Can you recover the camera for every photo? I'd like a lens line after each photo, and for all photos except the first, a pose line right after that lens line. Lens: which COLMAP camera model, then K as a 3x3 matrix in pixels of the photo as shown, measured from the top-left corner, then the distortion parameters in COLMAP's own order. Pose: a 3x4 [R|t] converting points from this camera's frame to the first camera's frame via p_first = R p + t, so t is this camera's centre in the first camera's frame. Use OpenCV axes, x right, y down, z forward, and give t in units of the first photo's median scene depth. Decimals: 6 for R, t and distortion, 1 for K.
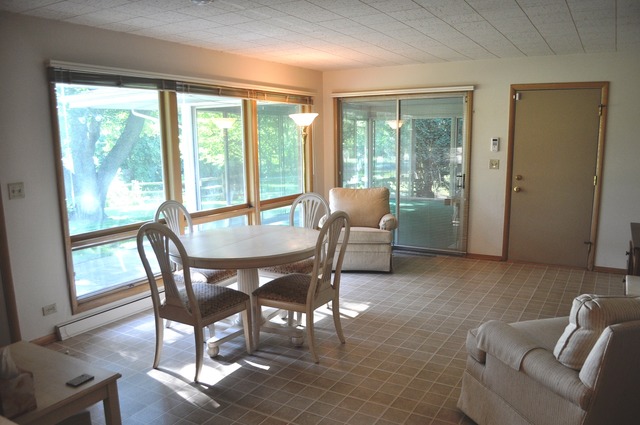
lens RADIAL K [[507.5, 0, 323.9], [0, 507.5, 229.4], [0, 0, 1]] dist [-0.072823, 0.001829]
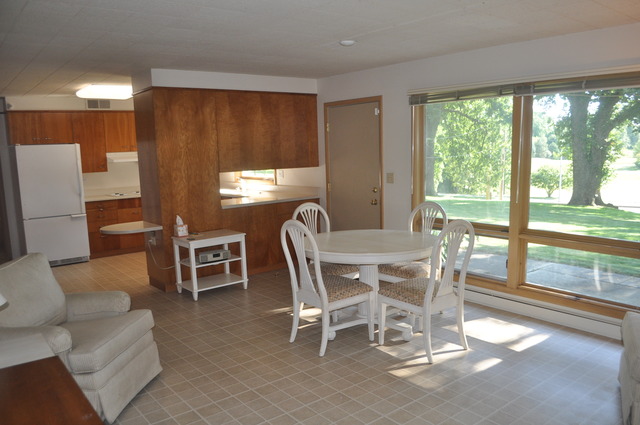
lens RADIAL K [[507.5, 0, 323.9], [0, 507.5, 229.4], [0, 0, 1]] dist [-0.072823, 0.001829]
pose [[-0.352187, 0.167596, -0.920802, 0.800700], [-0.140984, 0.963110, 0.229220, -0.217040], [0.925250, 0.210547, -0.315567, 1.112335]]
